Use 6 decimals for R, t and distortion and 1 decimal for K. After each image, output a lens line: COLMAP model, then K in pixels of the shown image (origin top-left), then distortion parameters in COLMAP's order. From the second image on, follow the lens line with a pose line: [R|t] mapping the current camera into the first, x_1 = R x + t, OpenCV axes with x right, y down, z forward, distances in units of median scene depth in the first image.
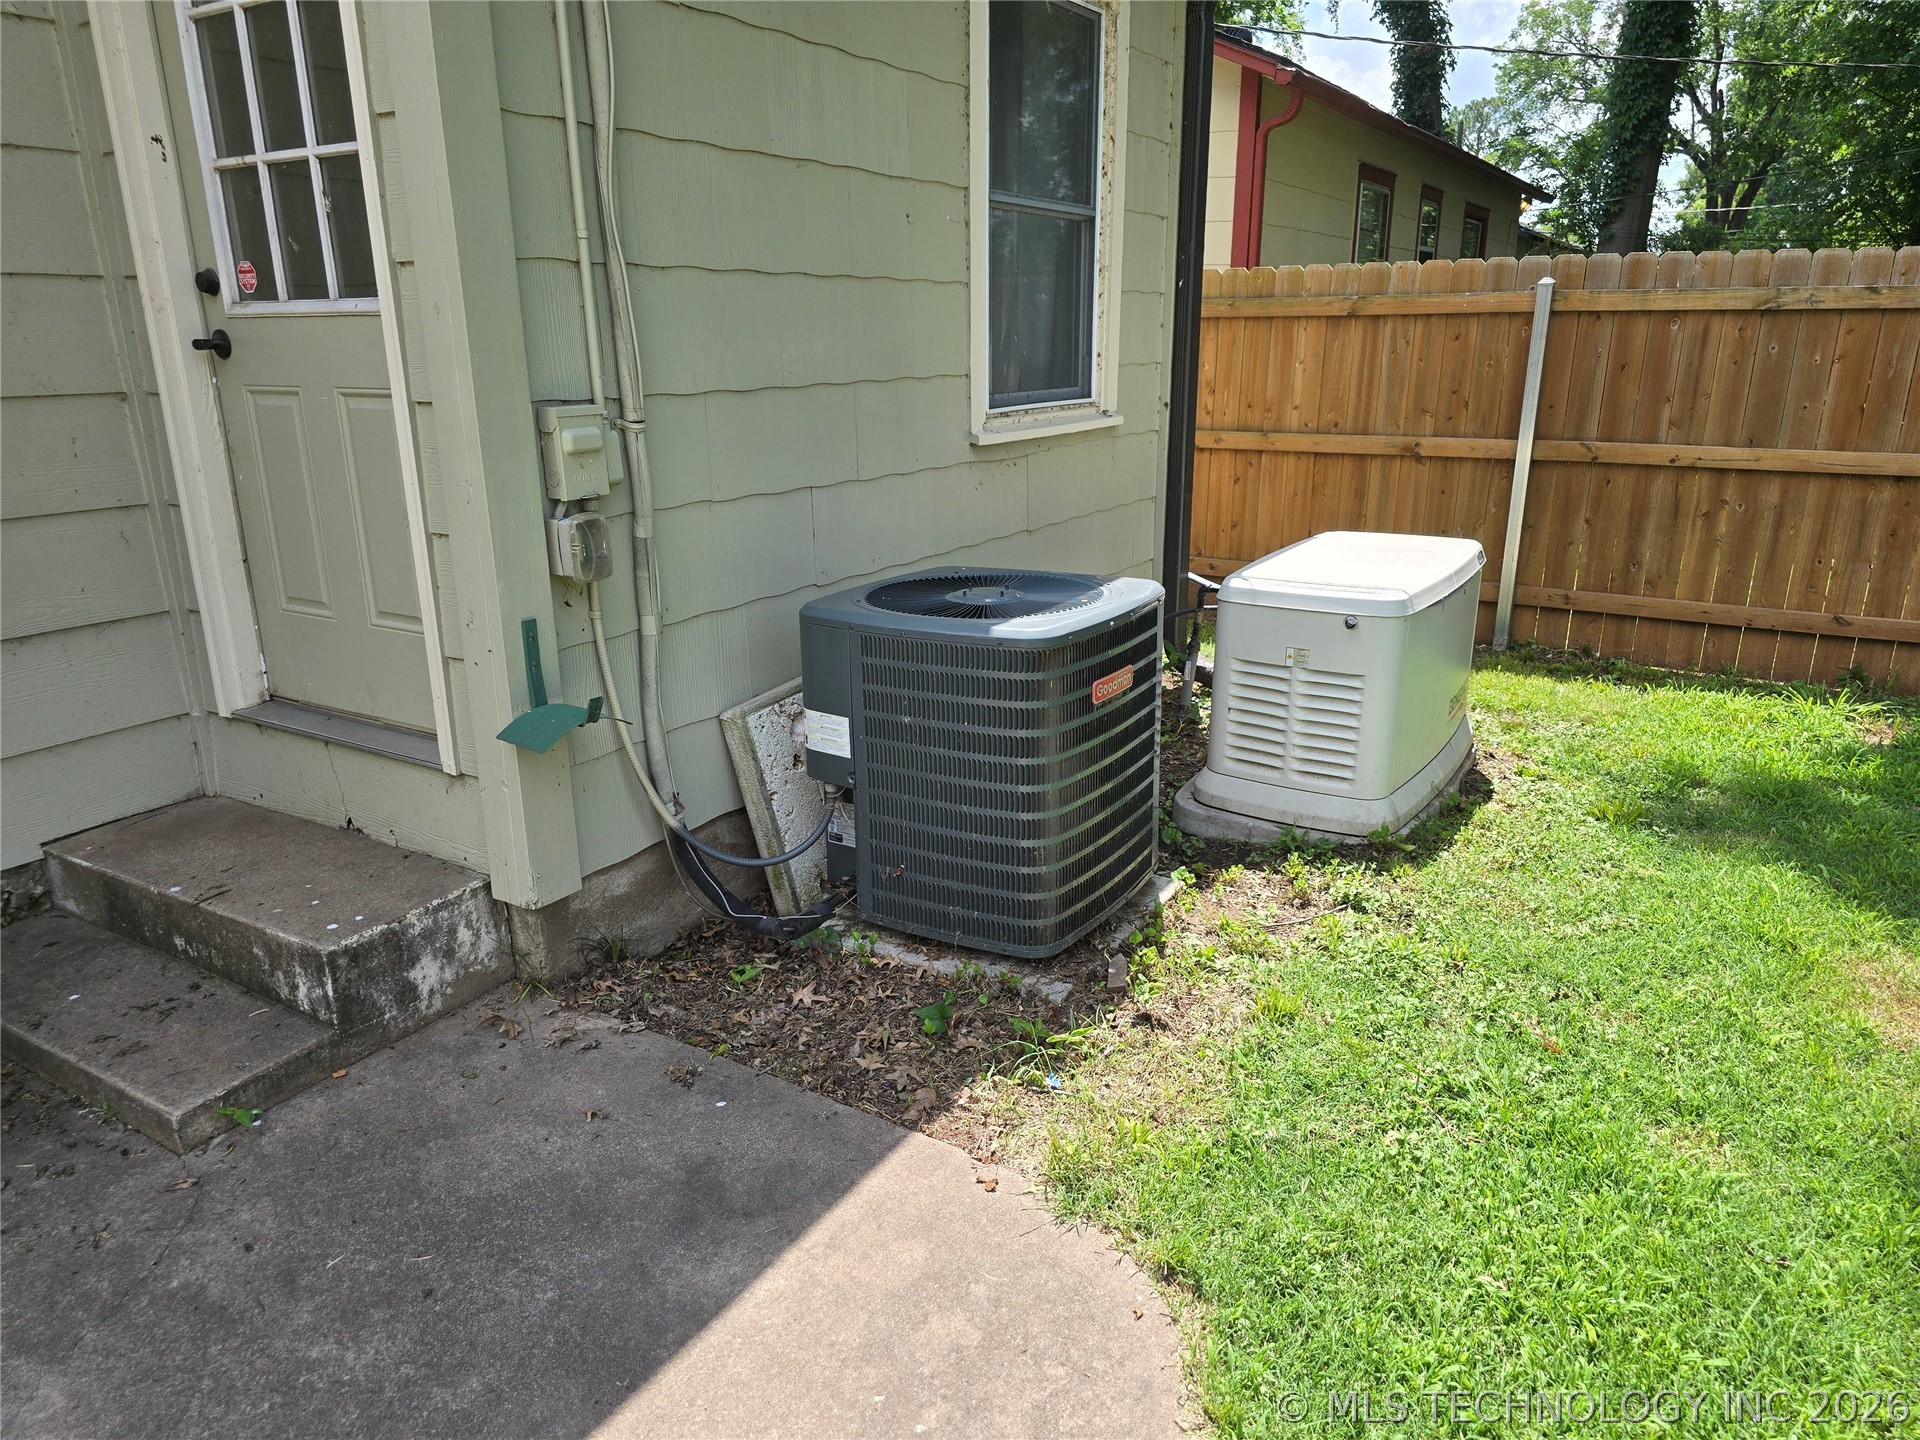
lens RADIAL K [[1288.8, 0, 955.4], [0, 1288.8, 725.2], [0, 0, 1]] dist [0.057613, -0.047543]
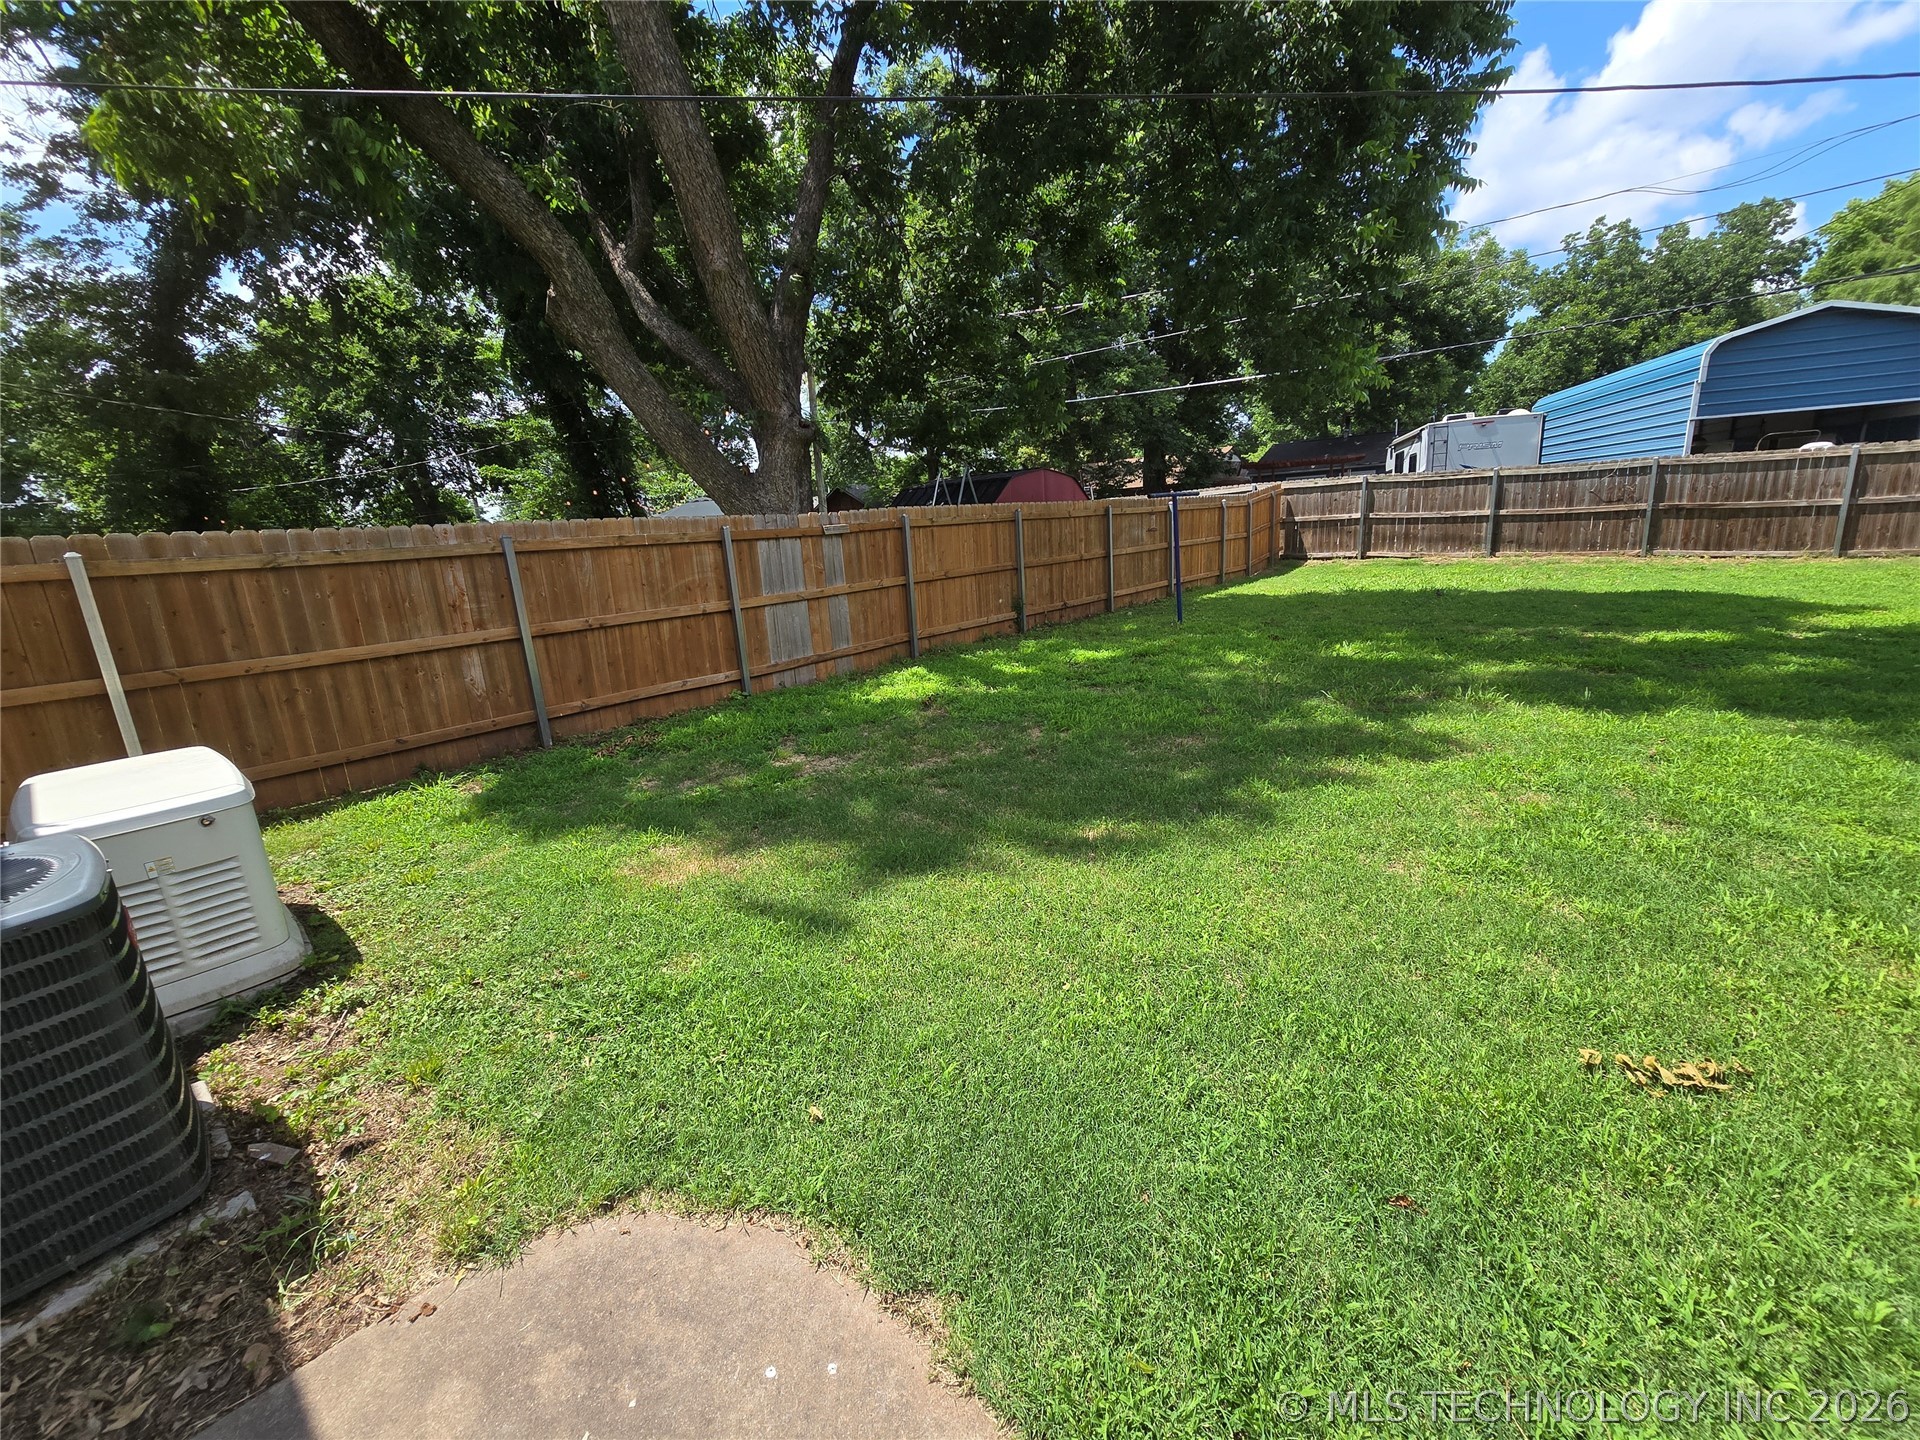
lens RADIAL K [[788.3, 0, 948.1], [0, 788.3, 720.5], [0, 0, 1]] dist [-0.005802, 0.001572]
pose [[0.164318, -0.239720, 0.956835, -0.283297], [0.348039, 0.921724, 0.171154, -0.053563], [-0.922967, 0.304892, 0.234888, 0.169537]]
